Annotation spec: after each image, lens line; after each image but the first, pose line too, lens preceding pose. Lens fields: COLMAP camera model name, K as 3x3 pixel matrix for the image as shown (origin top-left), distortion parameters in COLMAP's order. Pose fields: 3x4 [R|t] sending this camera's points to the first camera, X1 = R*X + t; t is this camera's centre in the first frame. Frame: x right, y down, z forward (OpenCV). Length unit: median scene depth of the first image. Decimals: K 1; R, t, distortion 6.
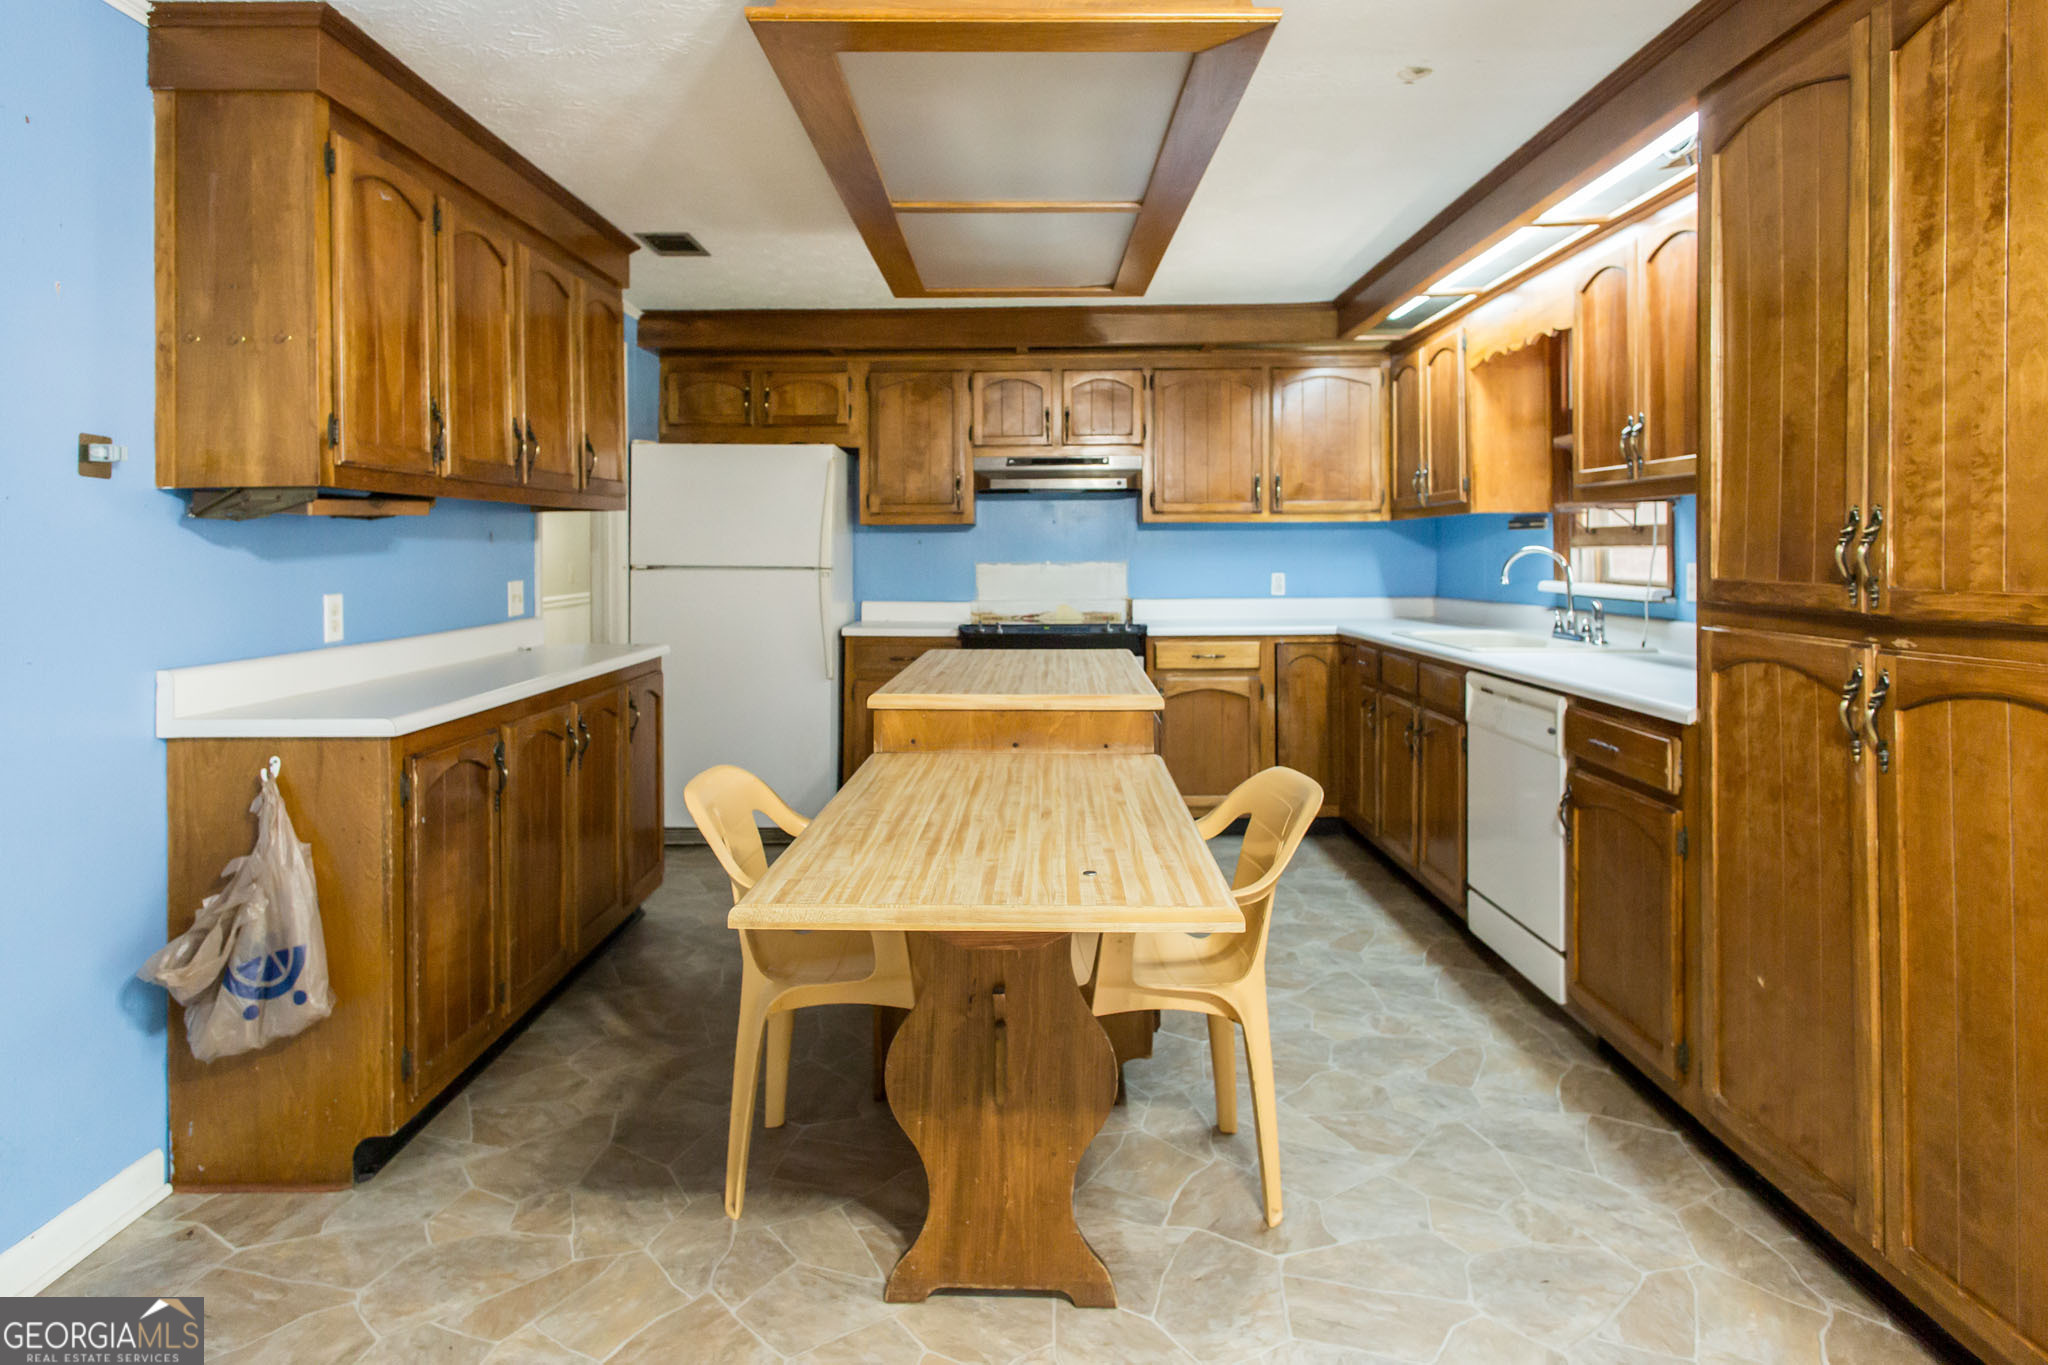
lens RADIAL K [[1188.2, 0, 1015.8], [0, 1188.2, 553.6], [0, 0, 1]] dist [0.009749, 0.002145]
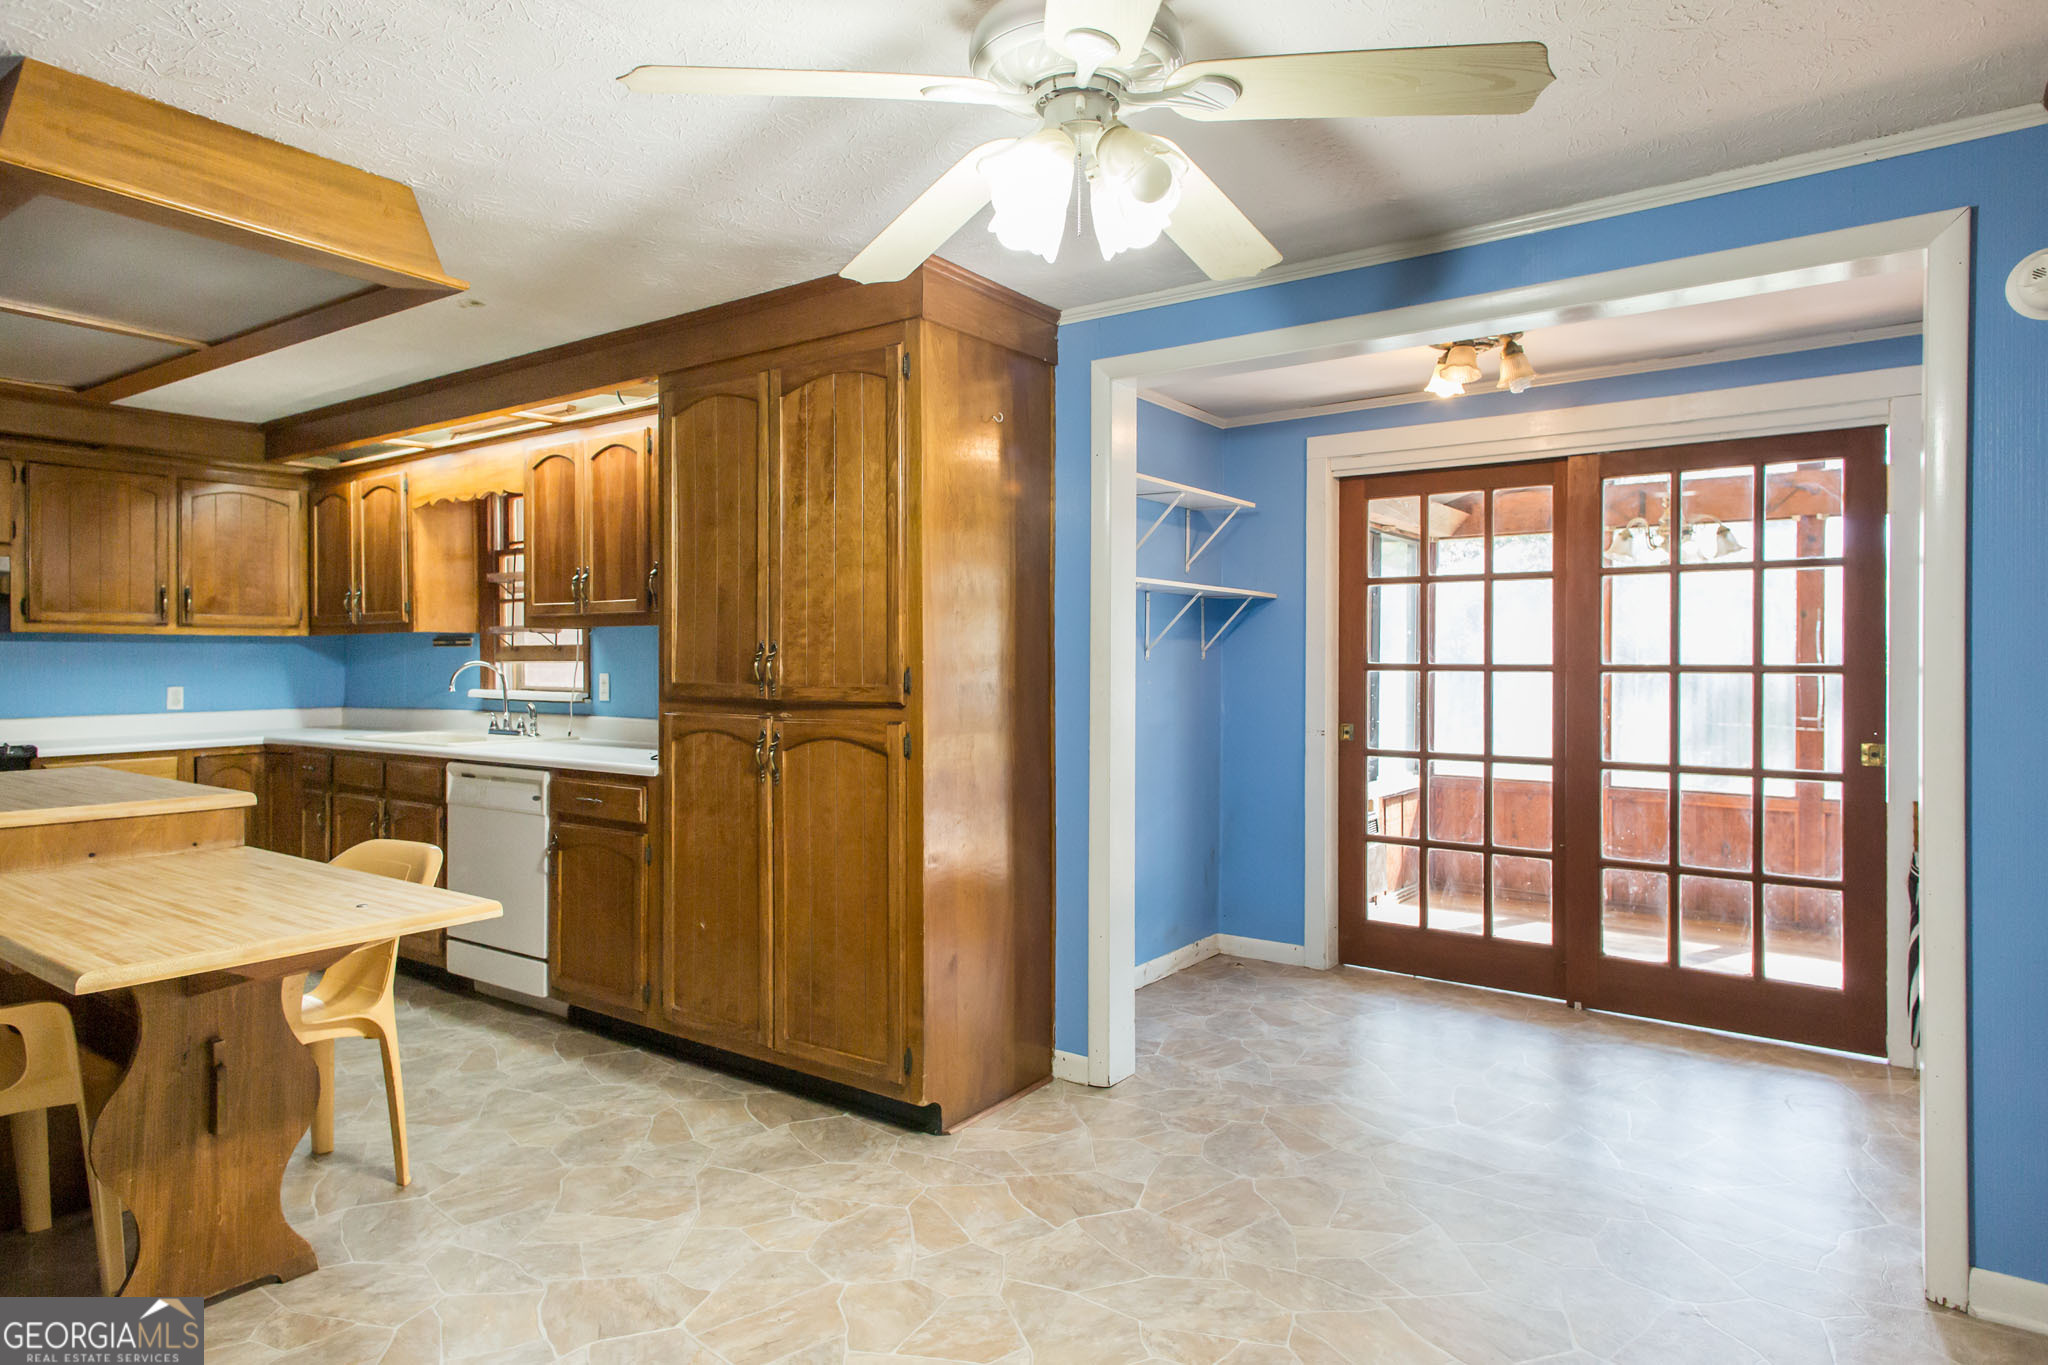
lens RADIAL K [[1149.2, 0, 988.5], [0, 1149.2, 659.8], [0, 0, 1]] dist [0.012879, -0.000515]
pose [[0.582344, 0.004240, 0.812932, -0.233037], [0.000586, 0.999984, -0.005635, -0.000179], [-0.812942, 0.003757, 0.582332, -0.132087]]
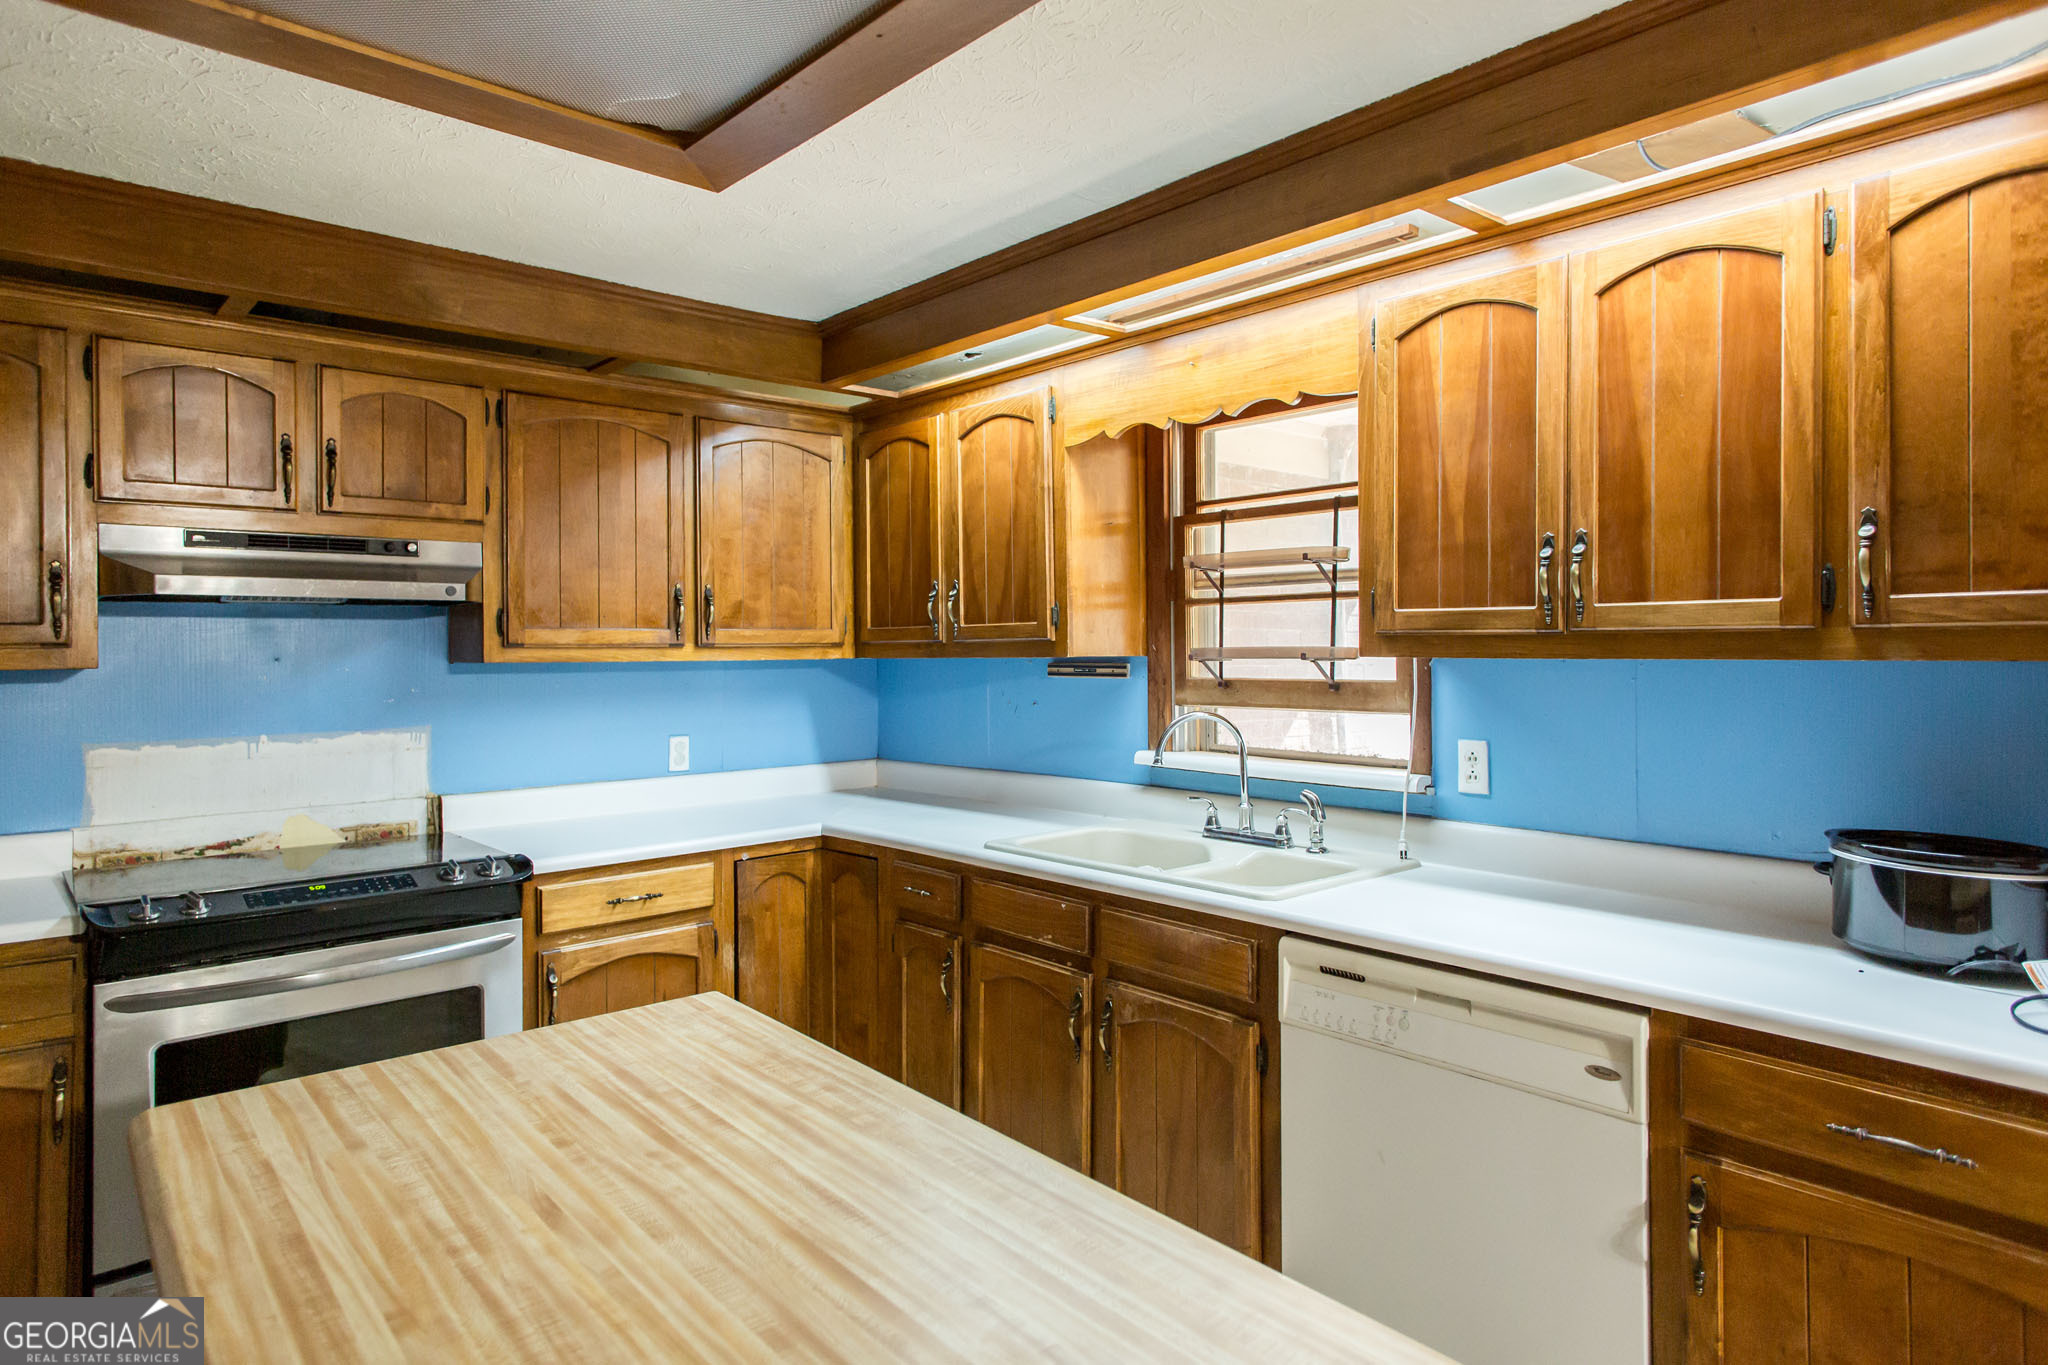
lens RADIAL K [[1196.6, 0, 1027.2], [0, 1196.6, 660.8], [0, 0, 1]] dist [0.010752, 0.001154]
pose [[0.747978, -0.003054, 0.663717, -0.102771], [0.002708, 0.999995, 0.001548, -0.037326], [-0.663718, 0.000639, 0.747983, 0.557125]]
